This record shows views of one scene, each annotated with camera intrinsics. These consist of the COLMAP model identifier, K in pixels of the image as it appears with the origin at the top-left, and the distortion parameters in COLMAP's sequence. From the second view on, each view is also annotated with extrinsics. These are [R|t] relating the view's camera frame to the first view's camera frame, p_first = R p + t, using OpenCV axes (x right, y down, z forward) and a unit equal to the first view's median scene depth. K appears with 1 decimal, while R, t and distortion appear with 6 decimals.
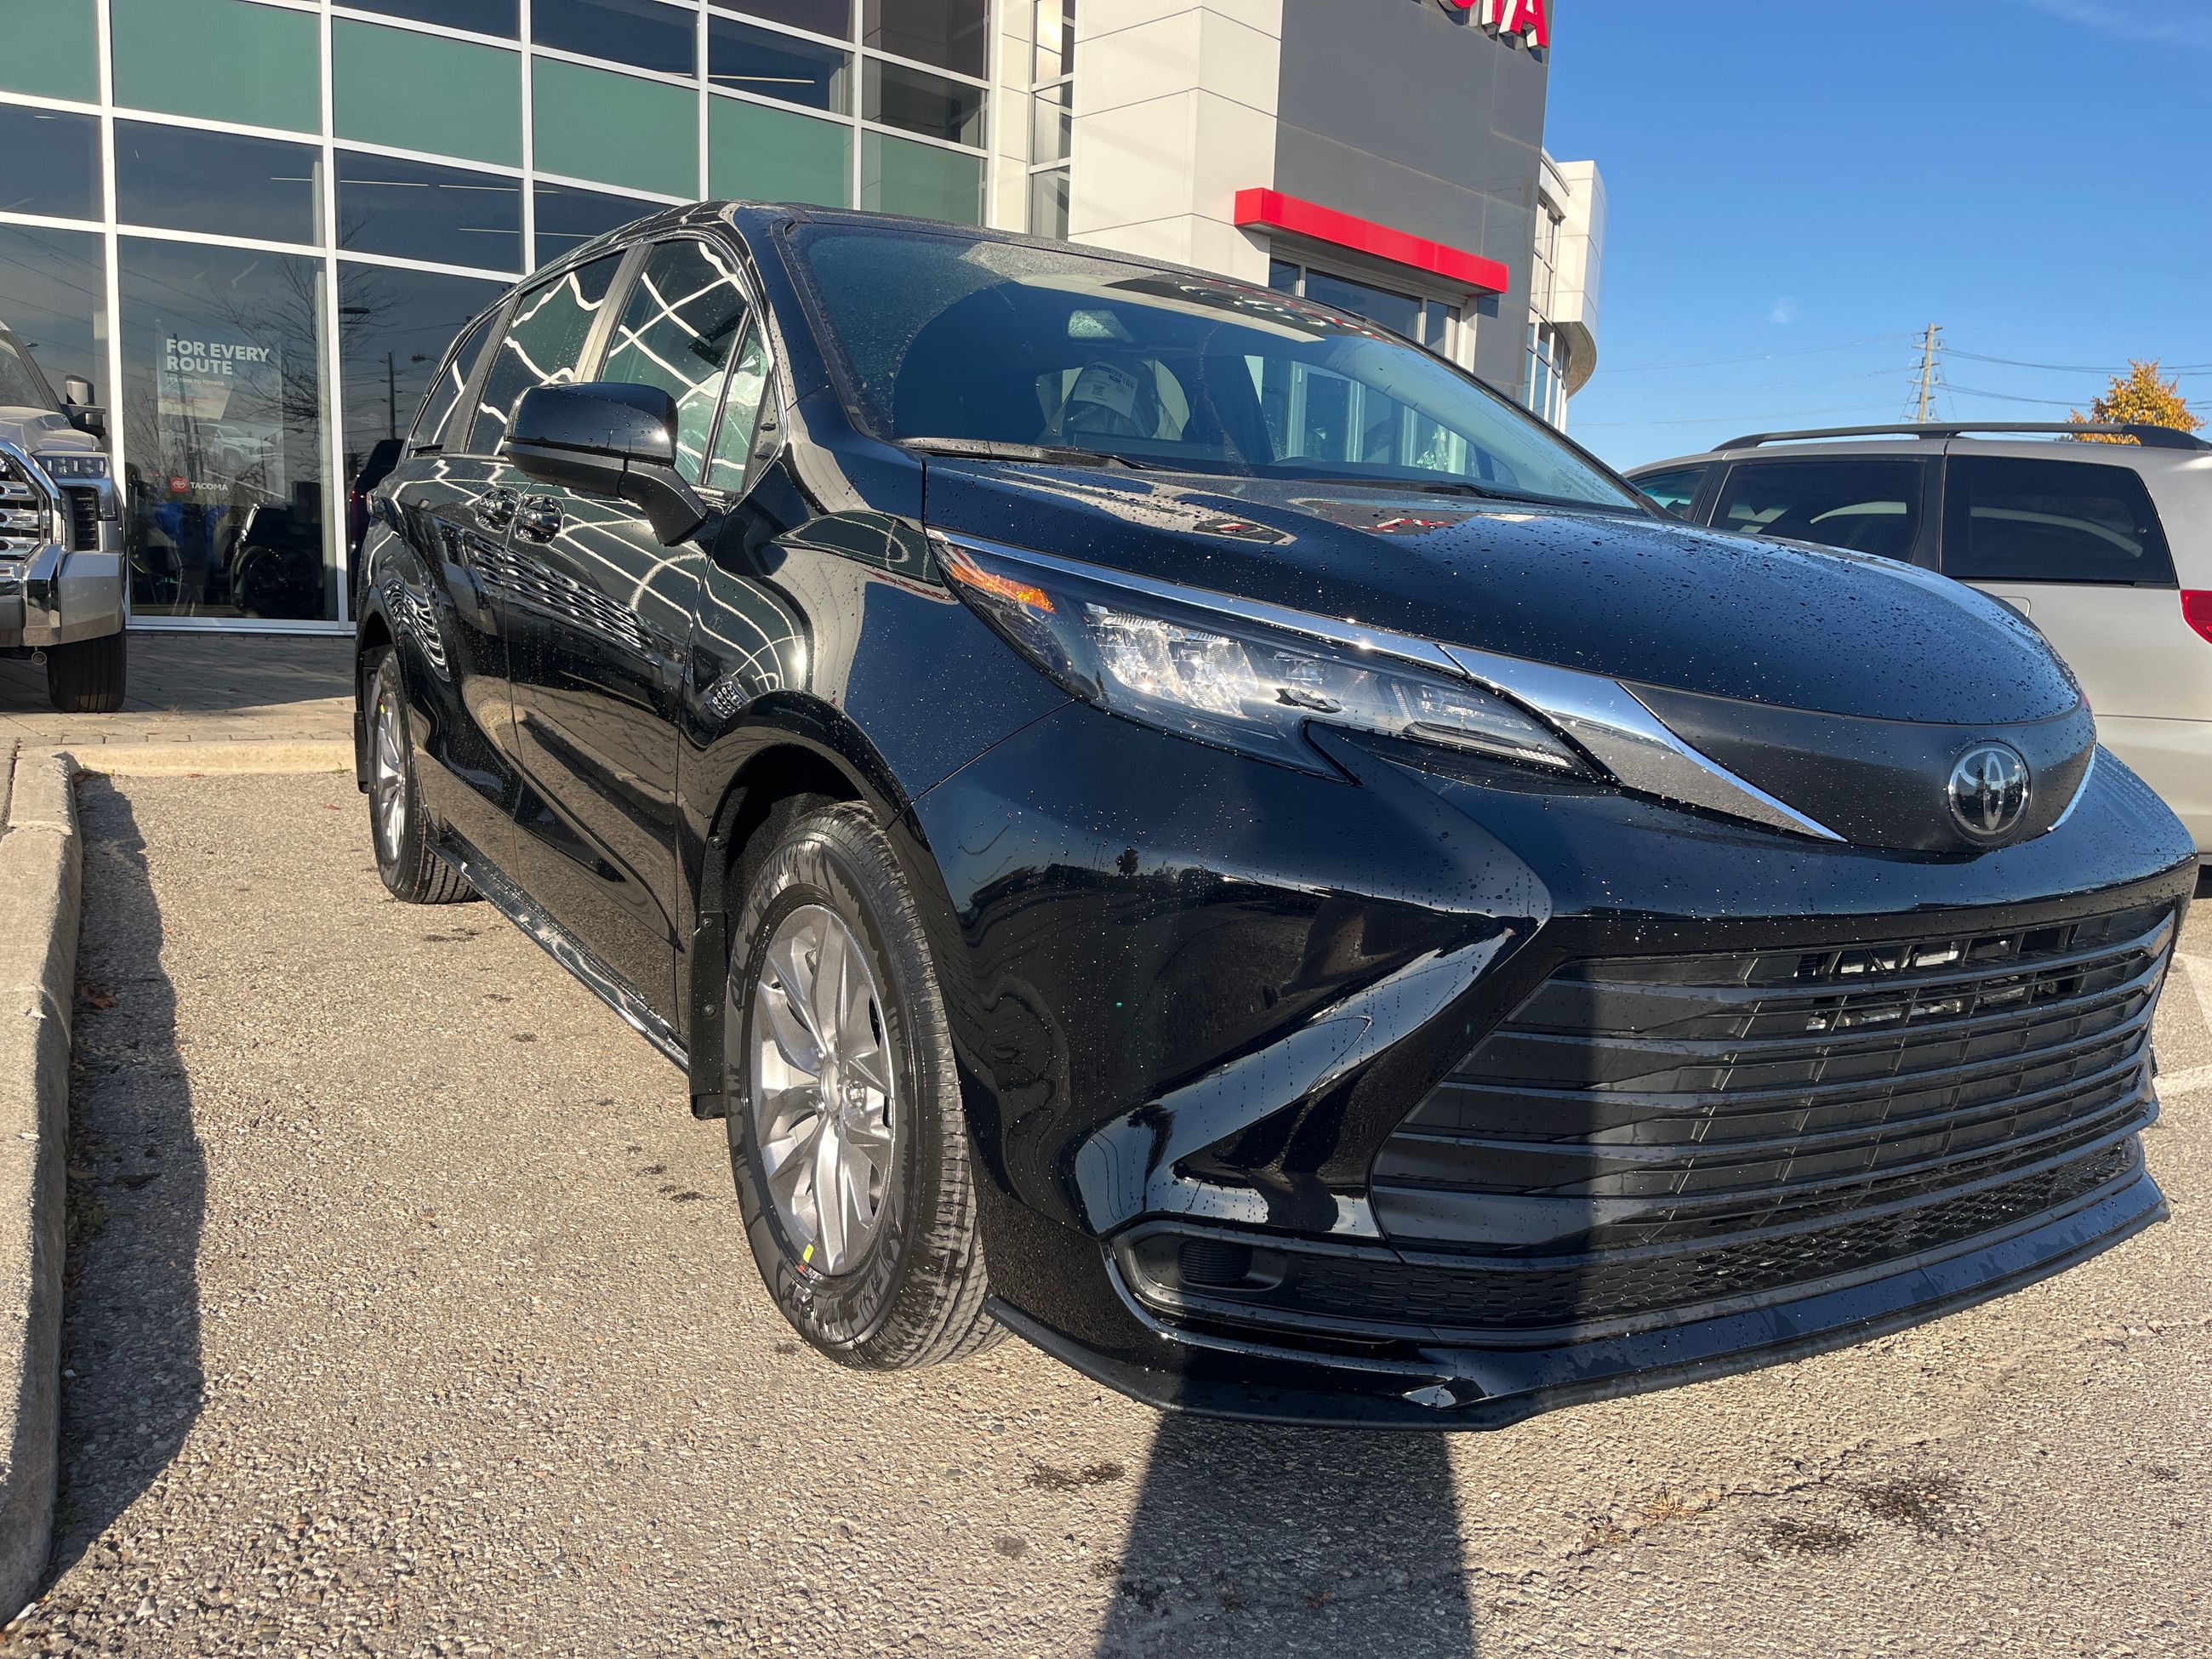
lens RADIAL K [[1723.9, 0, 1106.0], [0, 1723.9, 829.5], [0, 0, 1]] dist [0.076756, -0.107388]
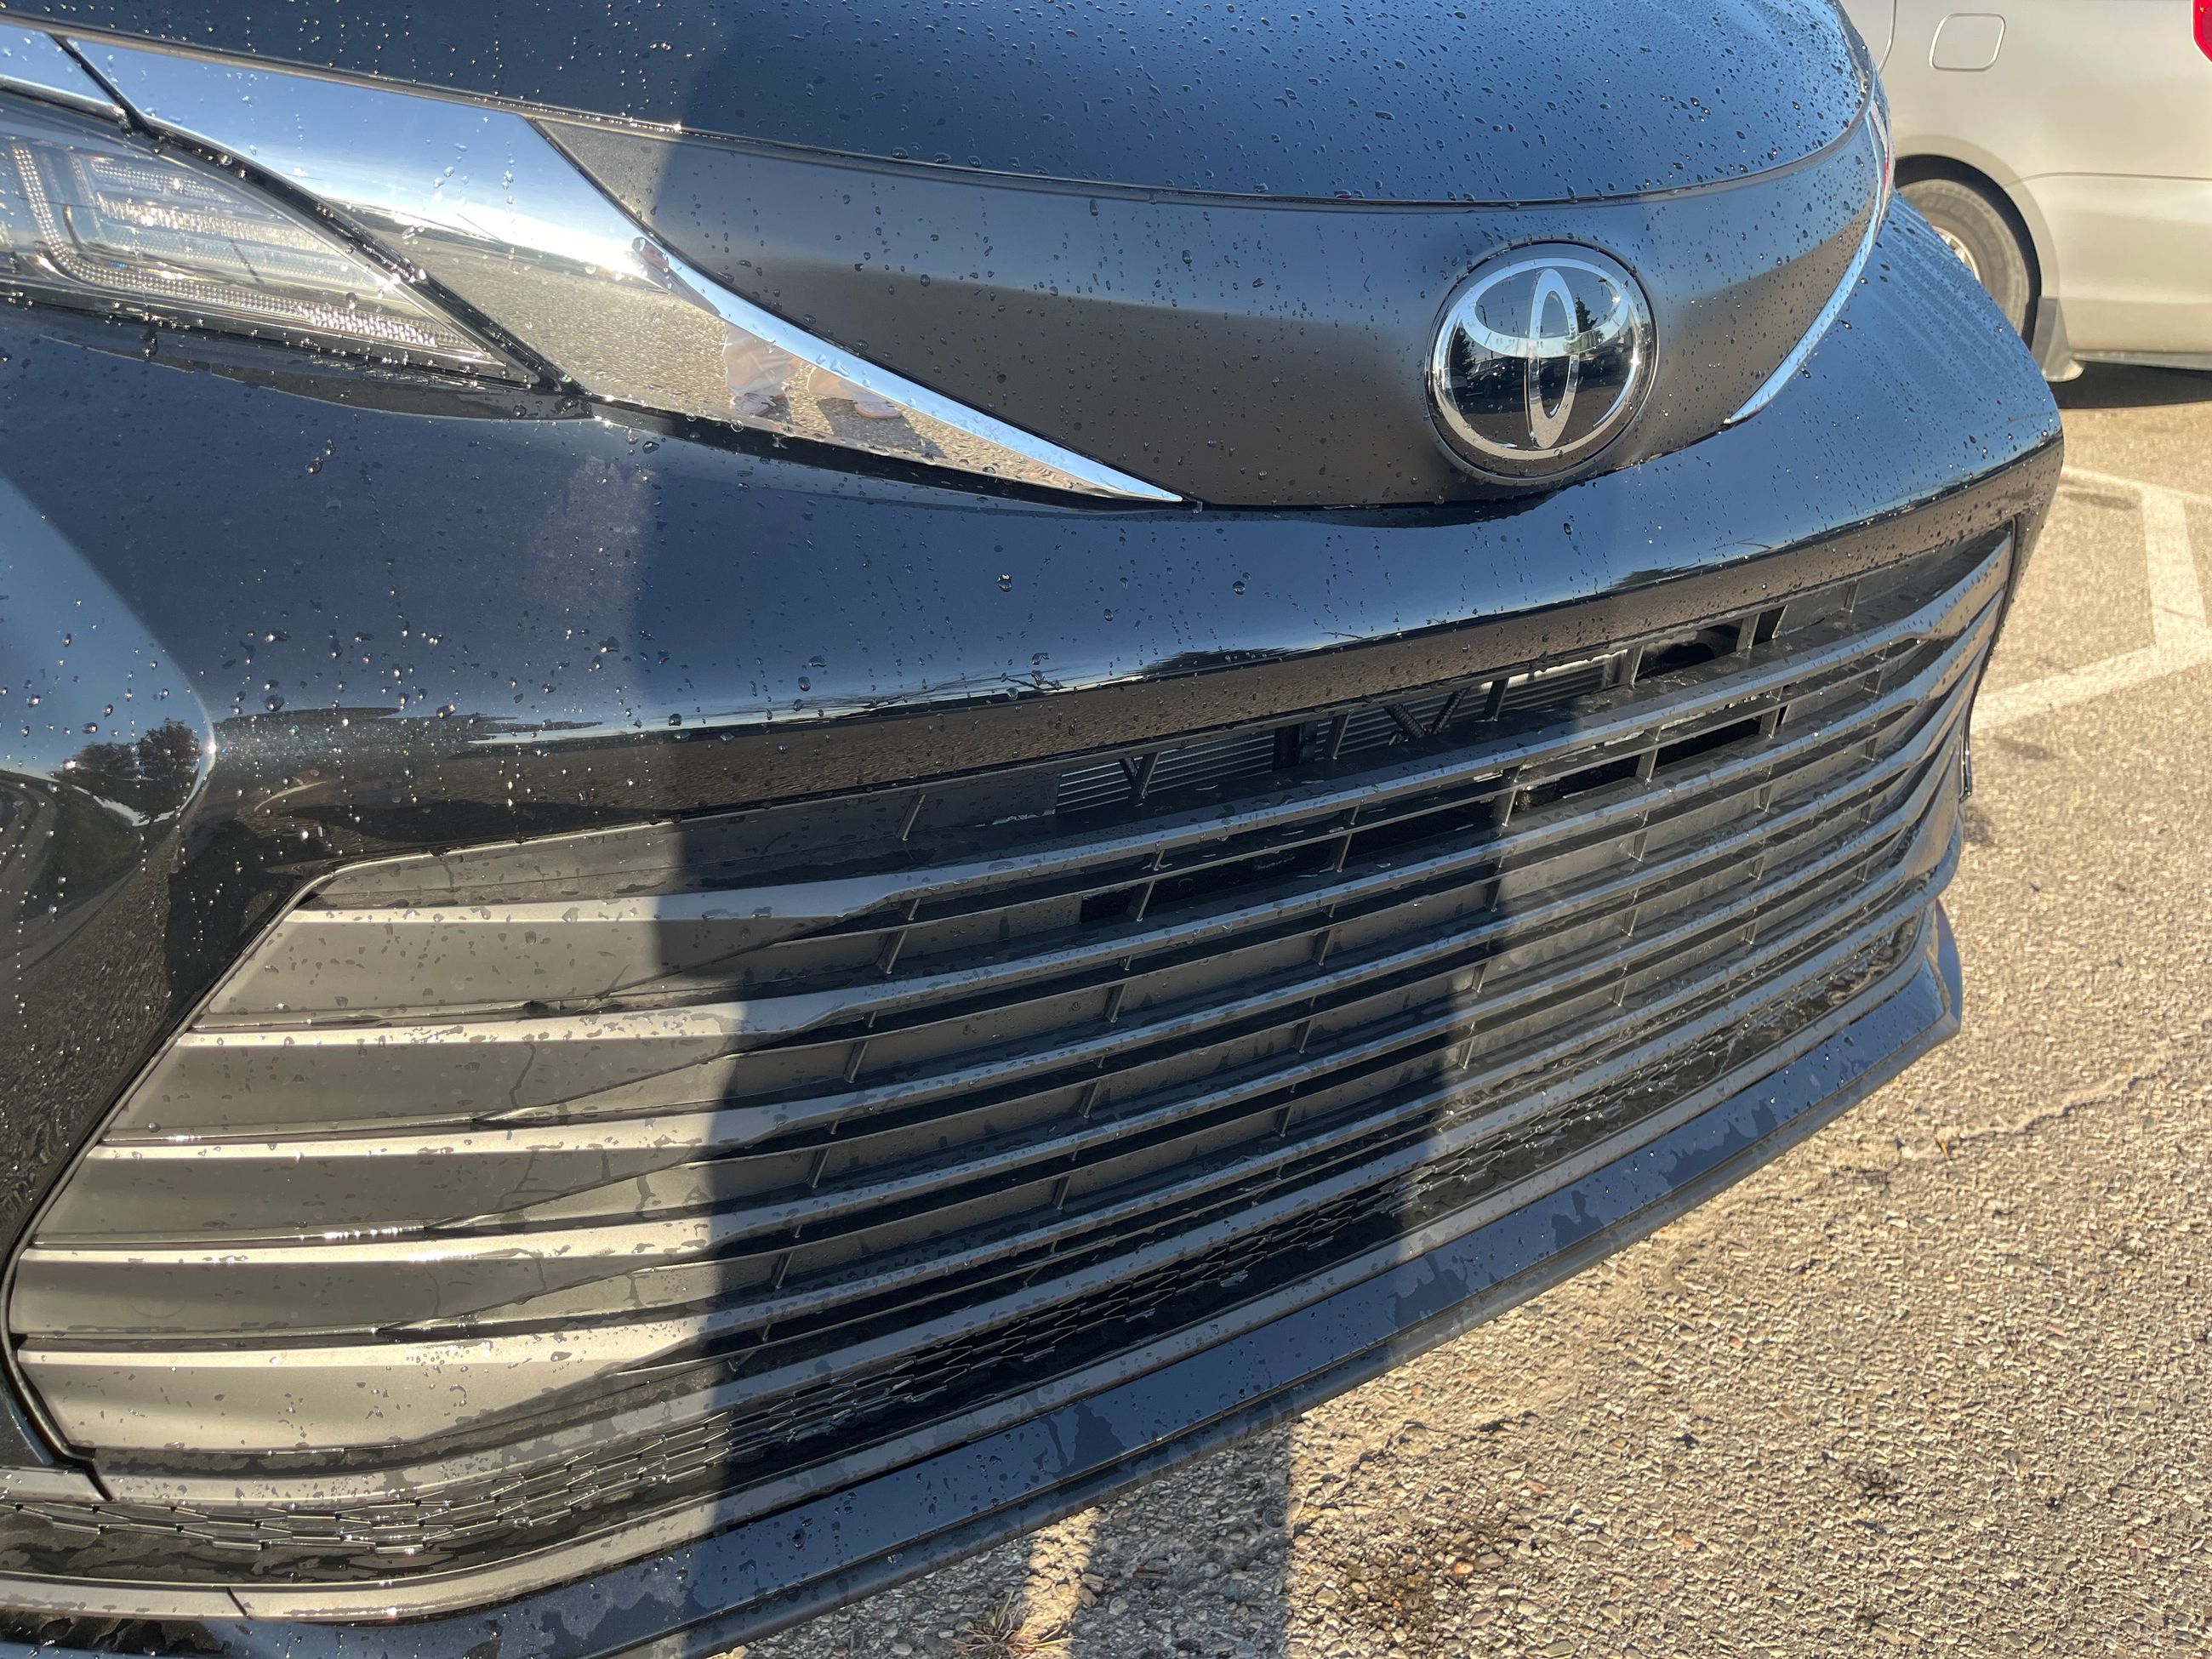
lens RADIAL K [[1723.9, 0, 1106.0], [0, 1723.9, 829.5], [0, 0, 1]] dist [0.076756, -0.107388]
pose [[0.999371, -0.035371, -0.002399, 0.367215], [0.034685, 0.961489, 0.272645, -0.030104], [-0.007337, -0.272557, 0.962112, 0.504032]]
